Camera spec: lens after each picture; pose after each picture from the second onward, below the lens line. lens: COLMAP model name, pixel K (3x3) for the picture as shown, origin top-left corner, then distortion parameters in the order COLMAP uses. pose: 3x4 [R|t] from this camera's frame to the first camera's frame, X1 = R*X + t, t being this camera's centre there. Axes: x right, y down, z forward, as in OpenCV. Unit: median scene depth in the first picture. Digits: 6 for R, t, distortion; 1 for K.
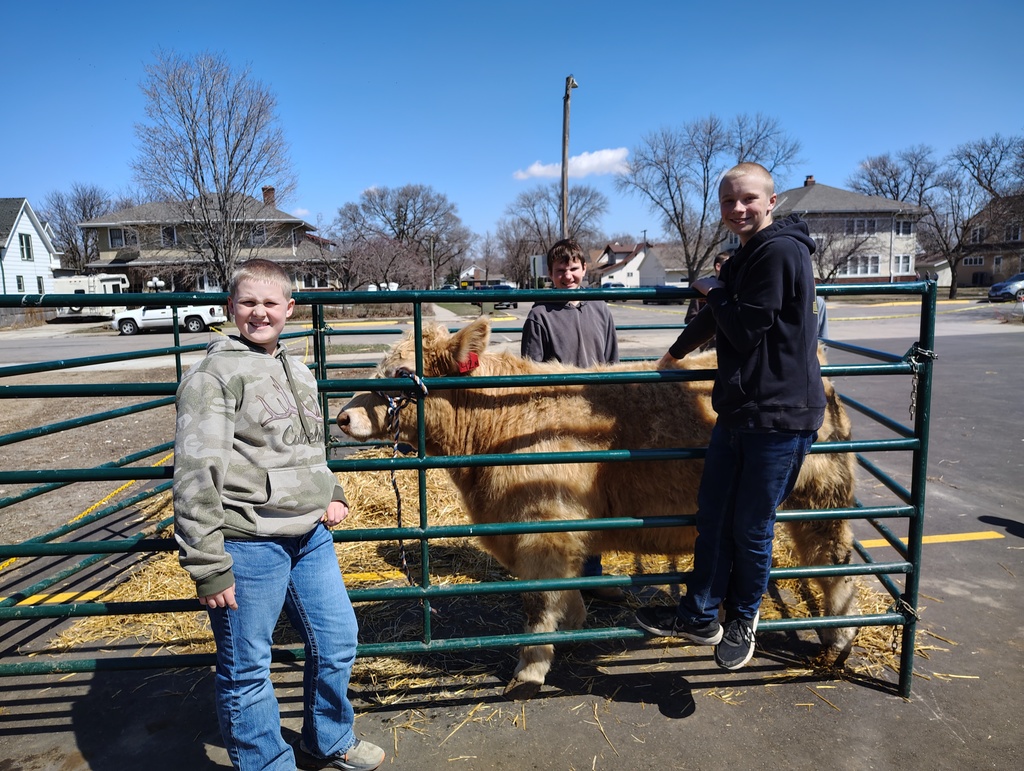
lens RADIAL K [[715.5, 0, 509.1], [0, 715.5, 389.2], [0, 0, 1]] dist [0.010569, -0.010040]
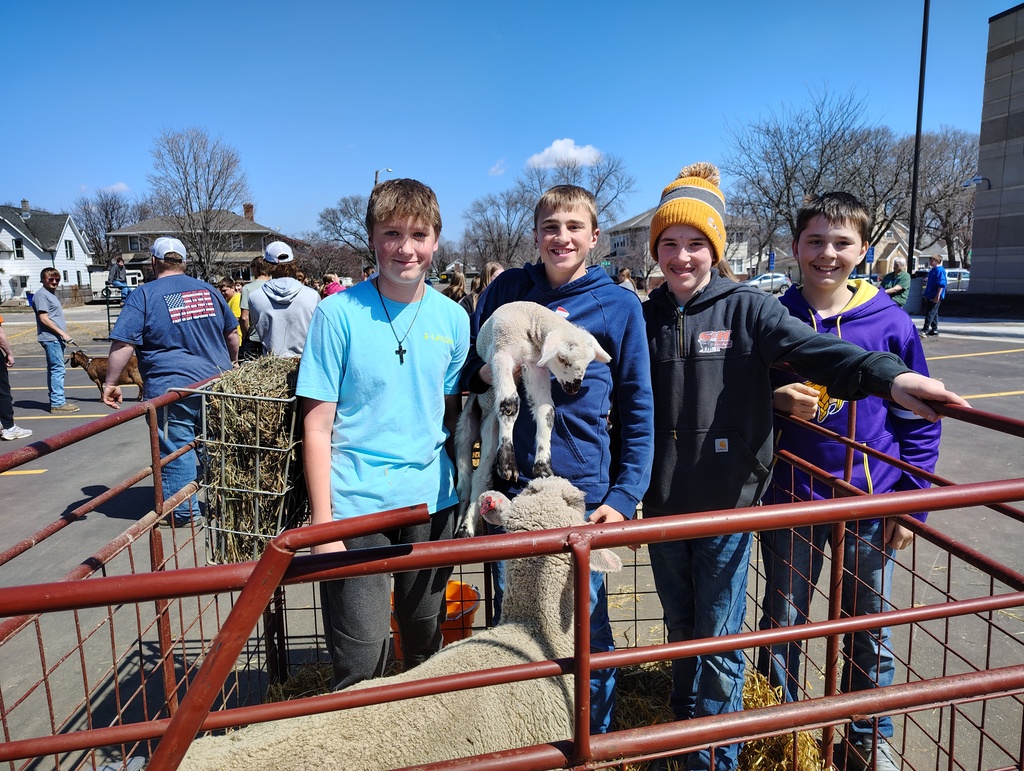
lens RADIAL K [[715.5, 0, 518.8], [0, 715.5, 389.4], [0, 0, 1]] dist [0.010569, -0.010040]
pose [[0.999948, 0.008204, -0.006064, 0.188403], [-0.008130, 0.999894, 0.012097, 0.043879], [0.006162, -0.012047, 0.999908, -0.350939]]
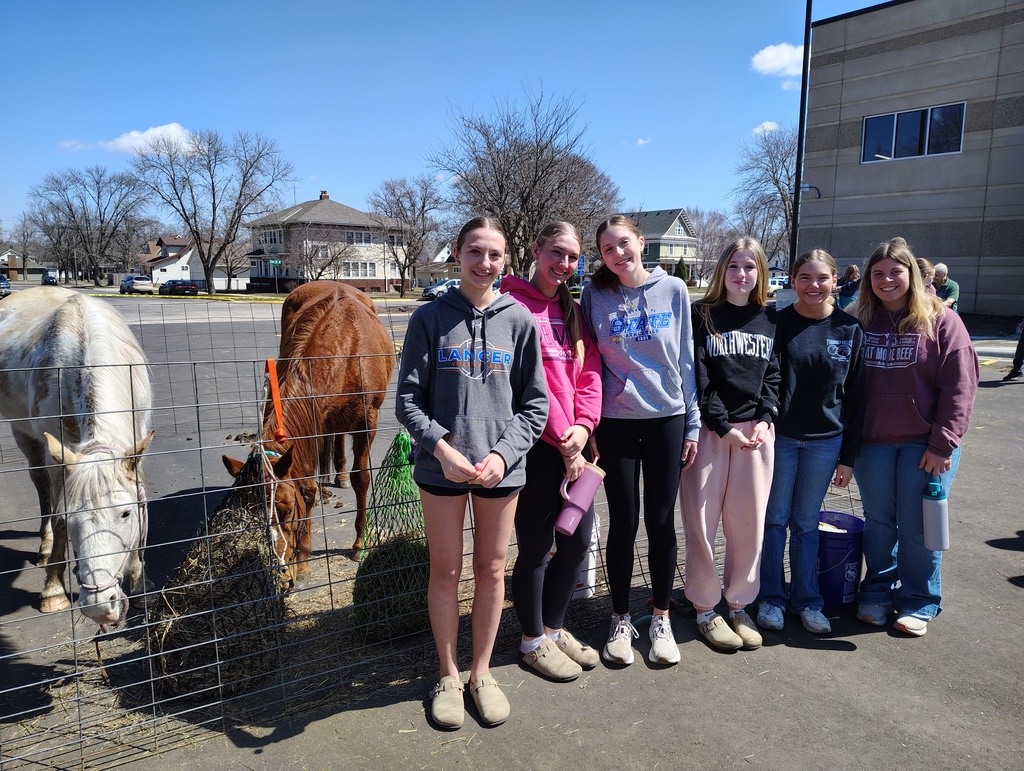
lens RADIAL K [[715.5, 0, 515.5], [0, 715.5, 390.2], [0, 0, 1]] dist [0.010569, -0.010040]
pose [[0.859224, -0.036745, 0.510278, 0.098480], [0.035938, 0.999288, 0.011445, 0.028547], [-0.510336, 0.008504, 0.859933, -0.192195]]
